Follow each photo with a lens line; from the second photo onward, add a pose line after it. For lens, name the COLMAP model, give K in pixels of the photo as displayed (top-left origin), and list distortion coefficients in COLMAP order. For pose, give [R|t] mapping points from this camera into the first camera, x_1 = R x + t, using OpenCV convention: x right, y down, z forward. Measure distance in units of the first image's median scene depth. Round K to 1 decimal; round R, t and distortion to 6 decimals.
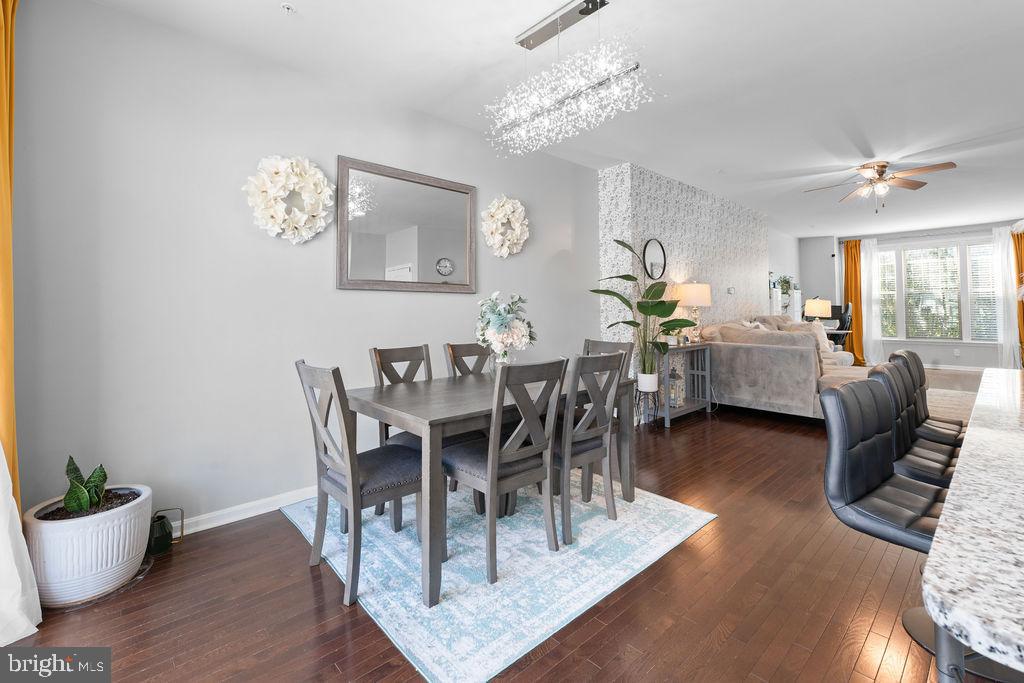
lens RADIAL K [[453.4, 0, 517.2], [0, 453.4, 295.1], [0, 0, 1]] dist [0.000581, 0.000224]
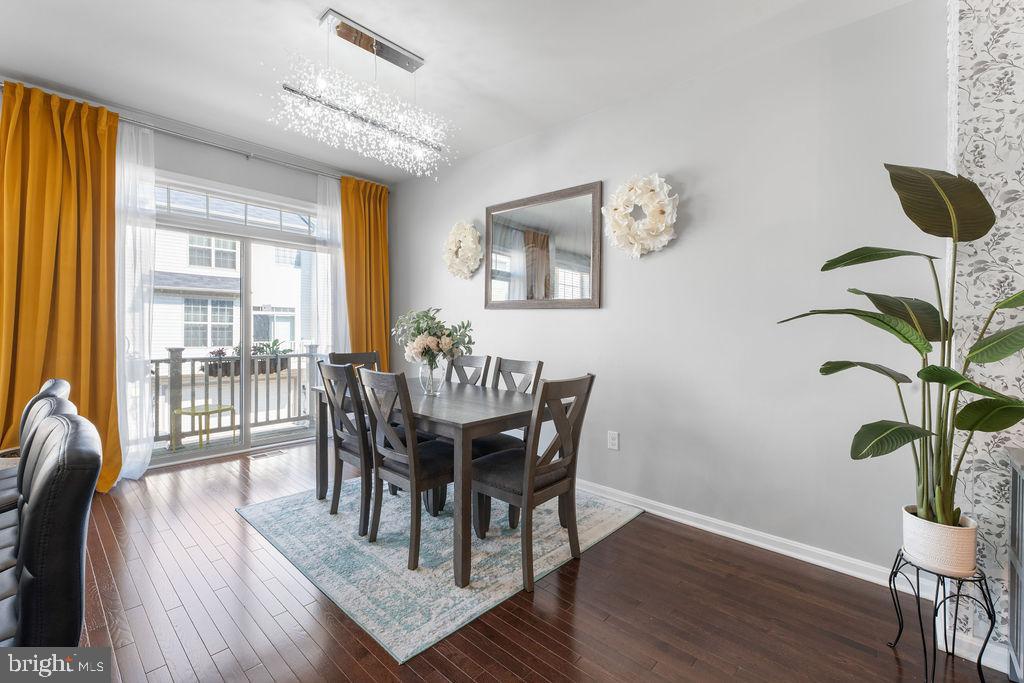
lens RADIAL K [[440.8, 0, 511.4], [0, 440.8, 327.6], [0, 0, 1]] dist [-0.002061, -0.000135]
pose [[0.089277, 0.009924, -0.995957, 0.524441], [0.014216, 0.999836, 0.011237, 0.014711], [0.995905, -0.015162, 0.089122, 0.564589]]
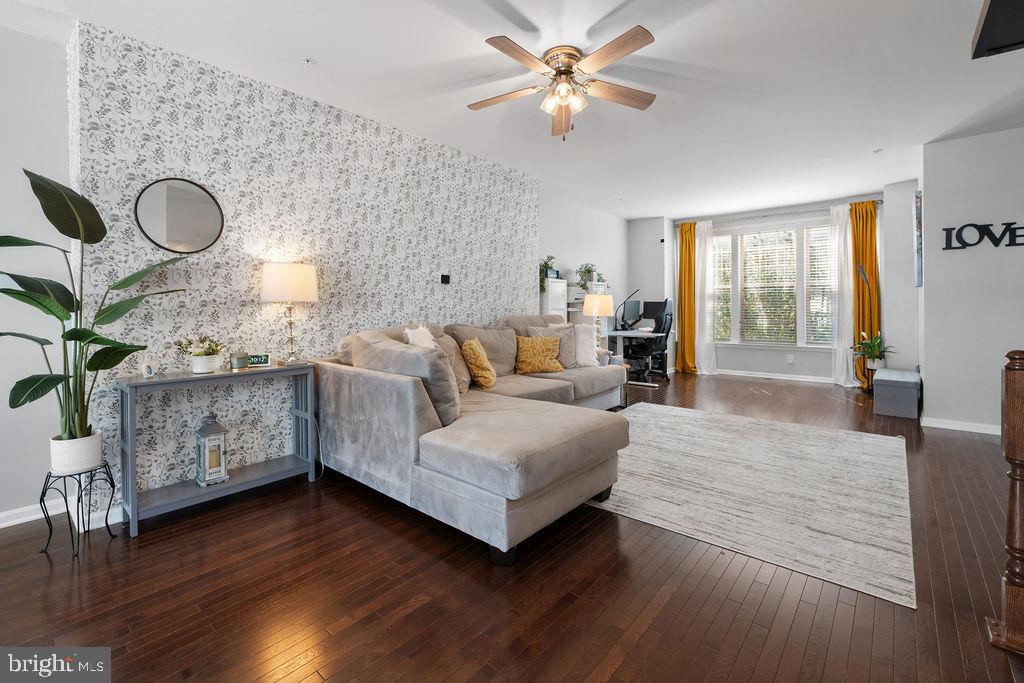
lens RADIAL K [[448.4, 0, 508.7], [0, 448.4, 308.5], [0, 0, 1]] dist [-0.003417, -0.000277]
pose [[0.994725, -0.001128, 0.102572, 0.626535], [-0.002676, 0.999314, 0.036943, 0.011068], [-0.102543, -0.037023, 0.994039, 0.408229]]
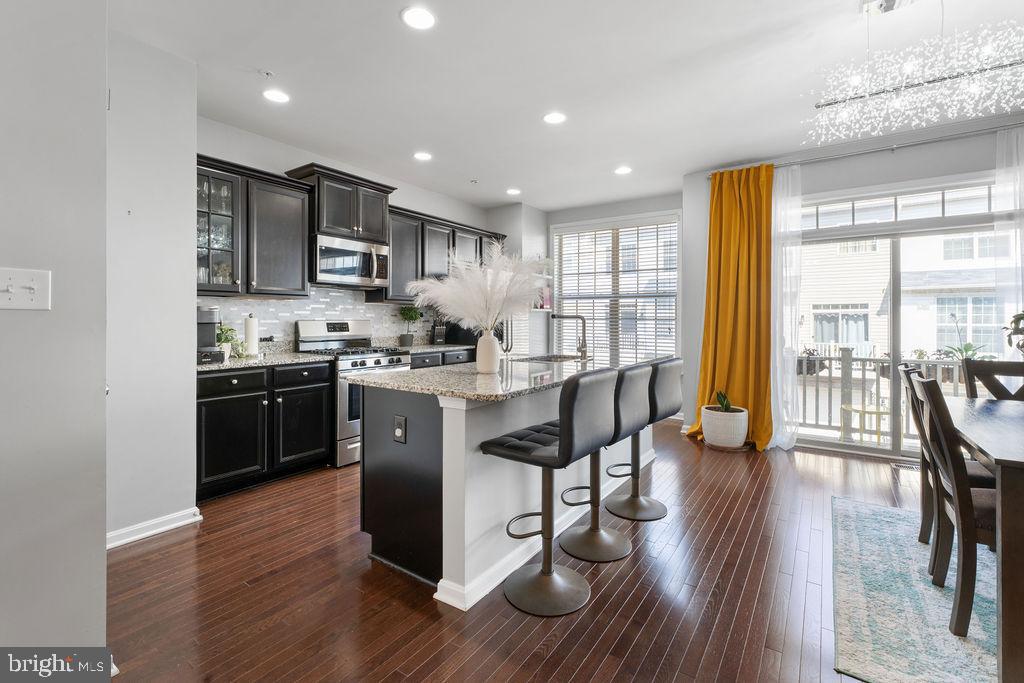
lens RADIAL K [[443.3, 0, 512.0], [0, 443.3, 322.3], [0, 0, 1]] dist [-0.001802, -0.000036]
pose [[-0.977432, 0.004927, -0.211193, 0.494542], [0.011444, 0.999495, -0.029648, 0.021292], [0.210941, -0.031396, -0.976995, 0.753885]]
